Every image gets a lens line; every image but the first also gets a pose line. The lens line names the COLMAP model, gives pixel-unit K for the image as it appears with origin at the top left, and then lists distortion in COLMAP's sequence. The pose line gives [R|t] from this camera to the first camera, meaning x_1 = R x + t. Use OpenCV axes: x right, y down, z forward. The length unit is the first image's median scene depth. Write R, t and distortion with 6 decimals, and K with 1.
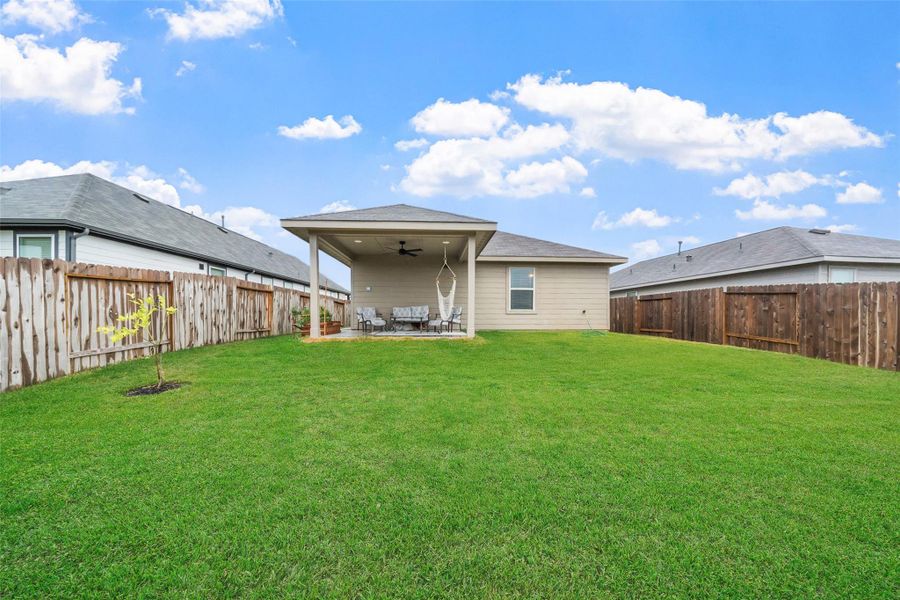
lens RADIAL K [[318.9, 0, 456.1], [0, 318.9, 320.0], [0, 0, 1]] dist [0.000064, 0.000054]
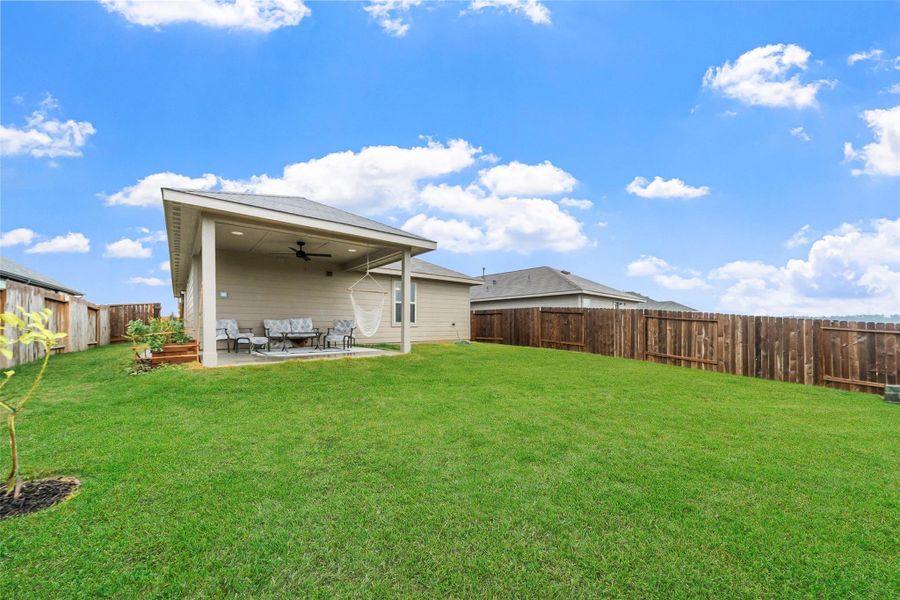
lens RADIAL K [[318.9, 0, 456.1], [0, 318.9, 320.0], [0, 0, 1]] dist [0.000064, 0.000054]
pose [[0.800146, 0.004956, 0.599785, -0.300425], [0.009840, 0.999723, -0.021388, -0.018282], [-0.599725, 0.023015, 0.799875, 0.084480]]
